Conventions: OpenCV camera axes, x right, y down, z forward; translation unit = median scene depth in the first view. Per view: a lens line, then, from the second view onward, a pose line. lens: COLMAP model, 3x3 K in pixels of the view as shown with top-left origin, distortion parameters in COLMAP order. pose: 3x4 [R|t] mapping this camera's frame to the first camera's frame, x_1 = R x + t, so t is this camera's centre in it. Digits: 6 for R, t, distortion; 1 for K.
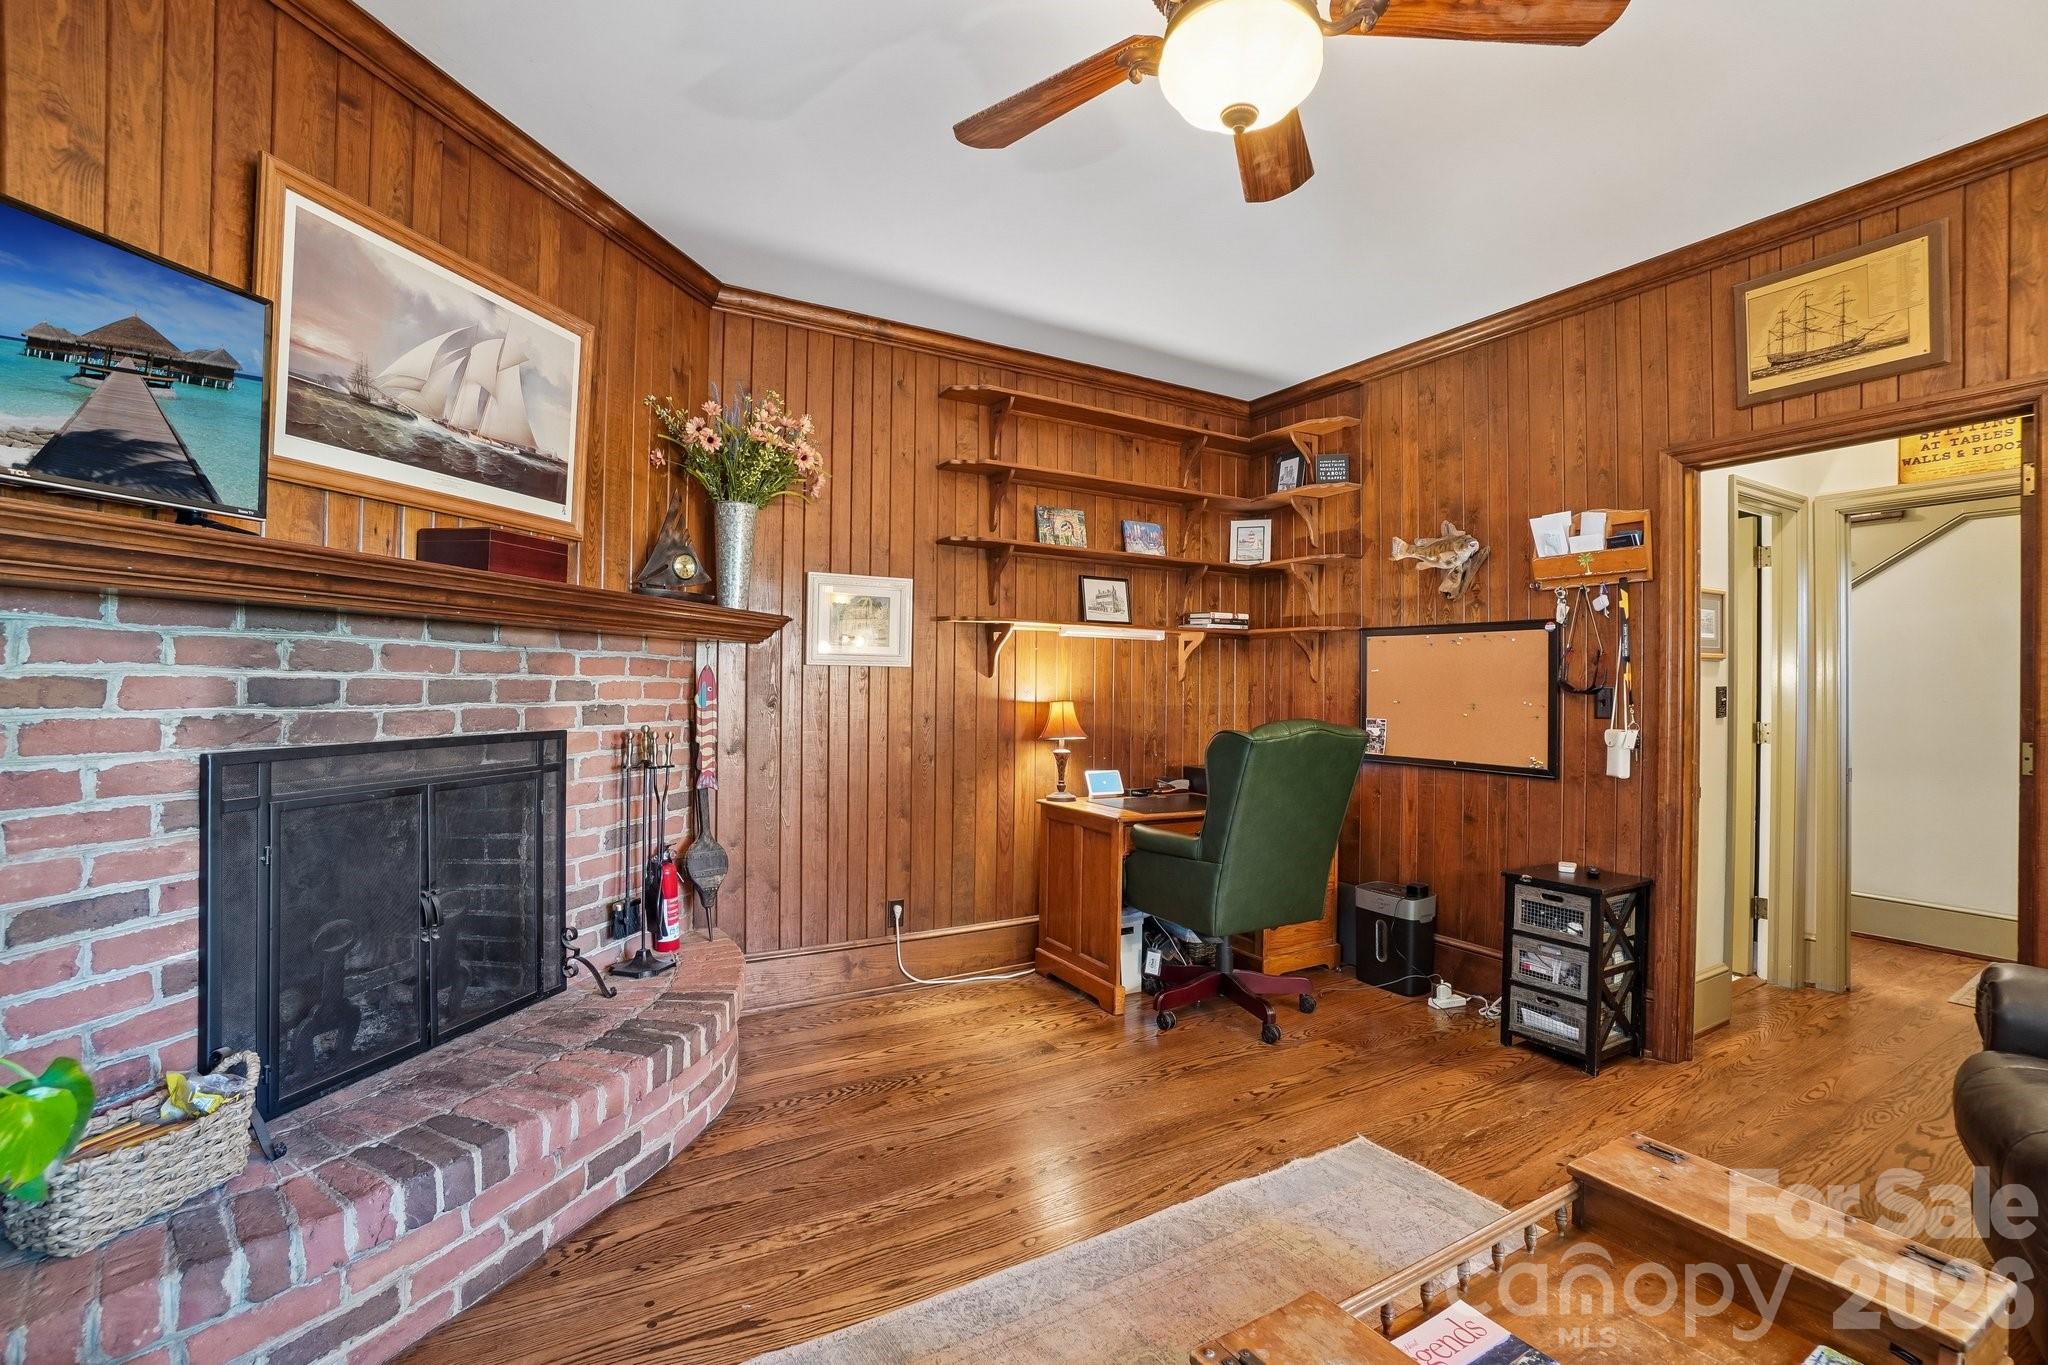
lens RADIAL K [[930.0, 0, 1012.0], [0, 930.0, 672.2], [0, 0, 1]] dist [-0.048628, 0.031295]
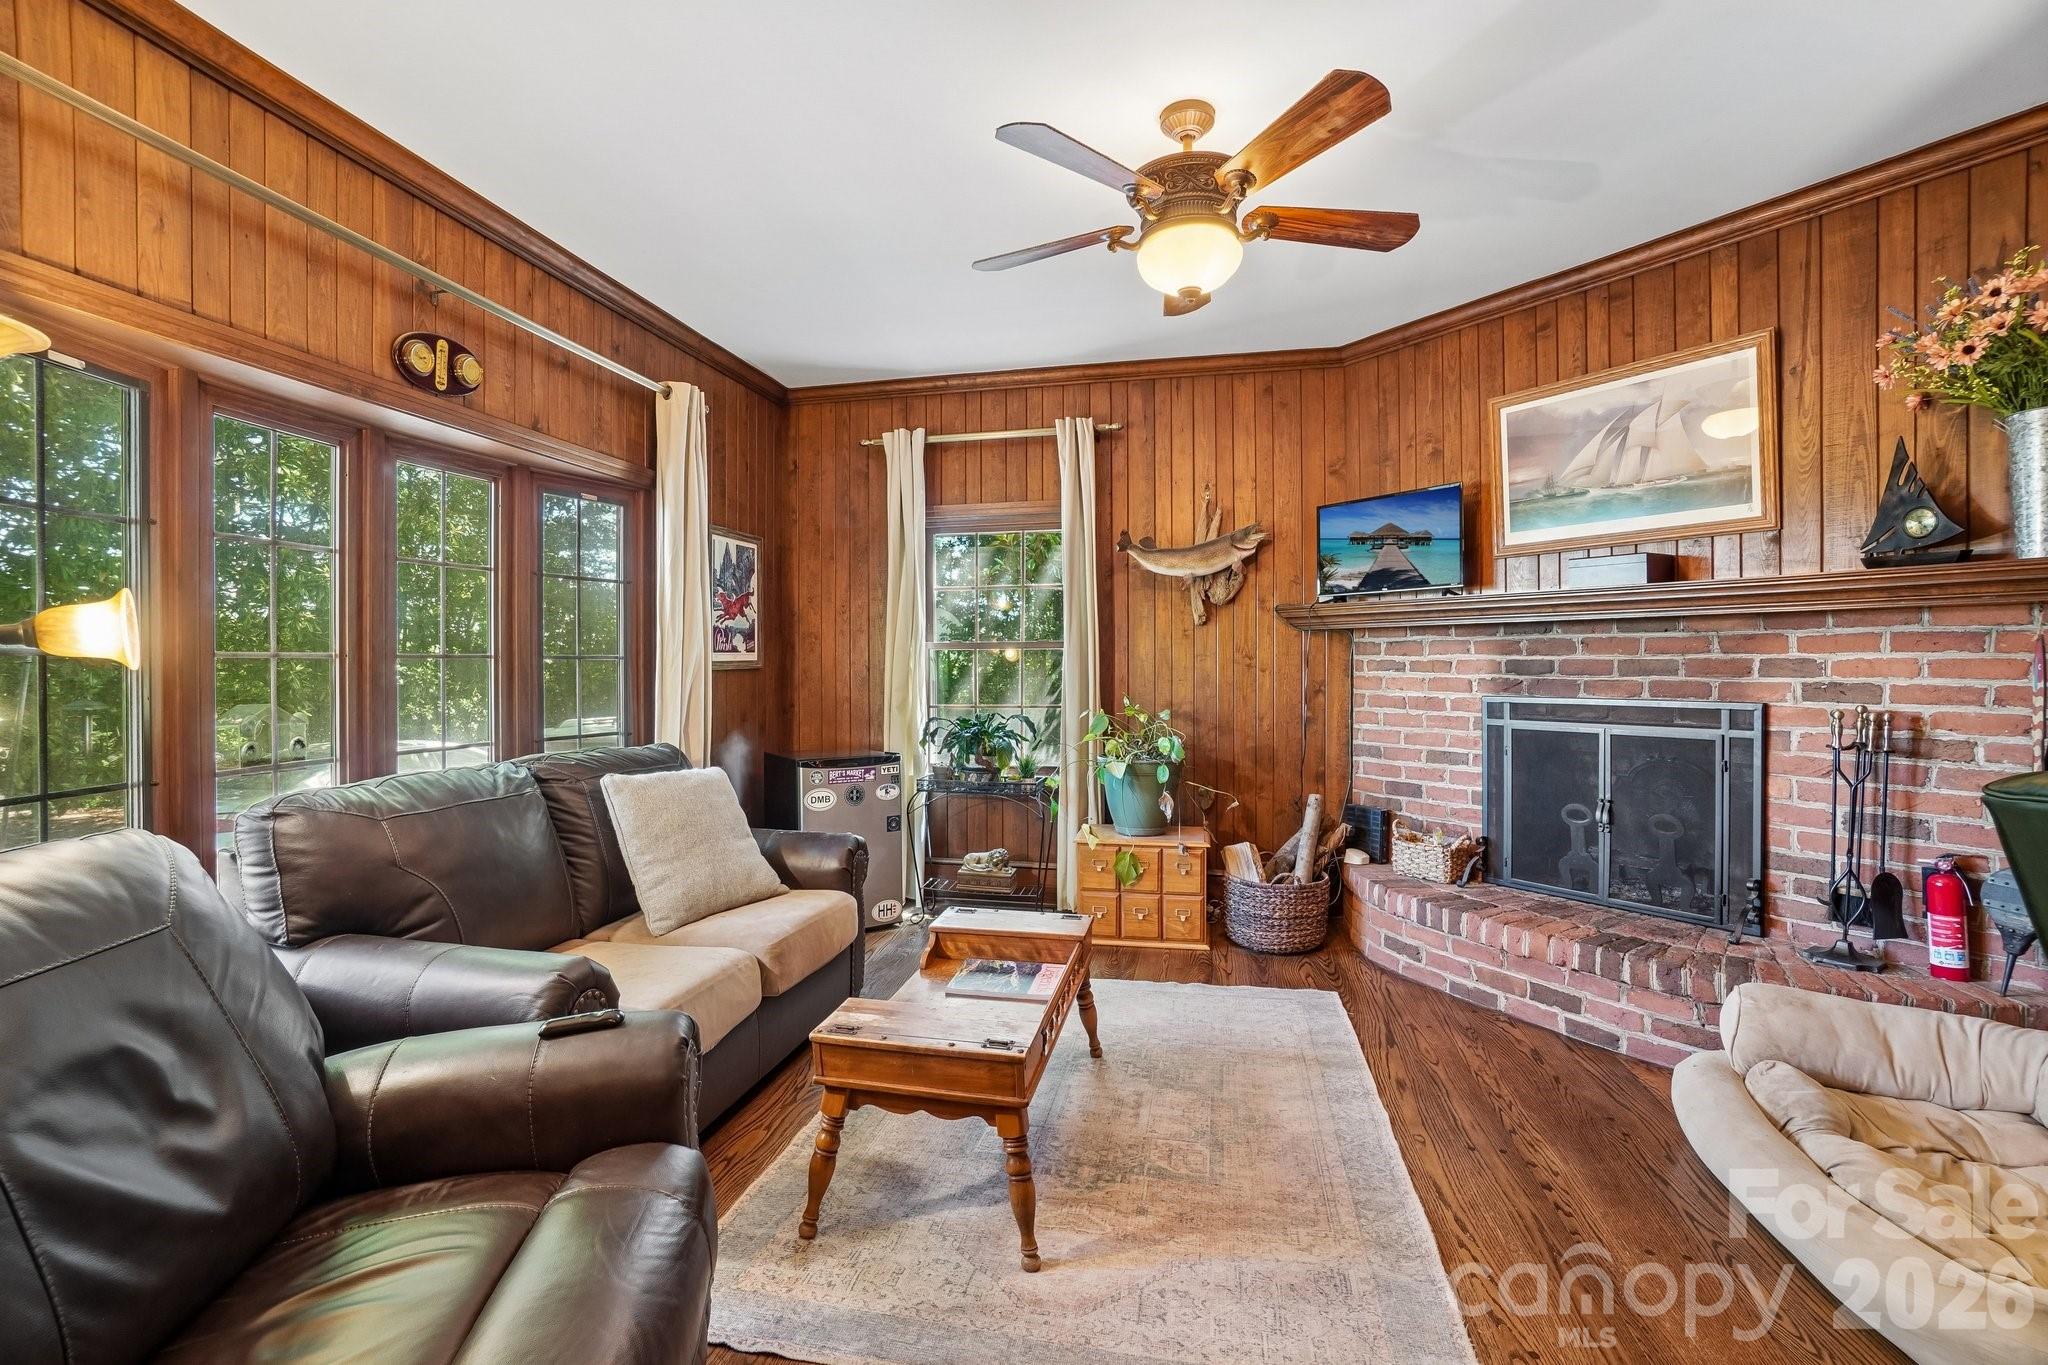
lens RADIAL K [[930.0, 0, 1012.0], [0, 930.0, 672.2], [0, 0, 1]] dist [-0.048628, 0.031295]
pose [[-0.685940, -0.019604, -0.727394, 1.170712], [-0.011613, 0.999805, -0.015994, 0.067244], [0.727565, -0.002524, -0.686034, 1.375006]]
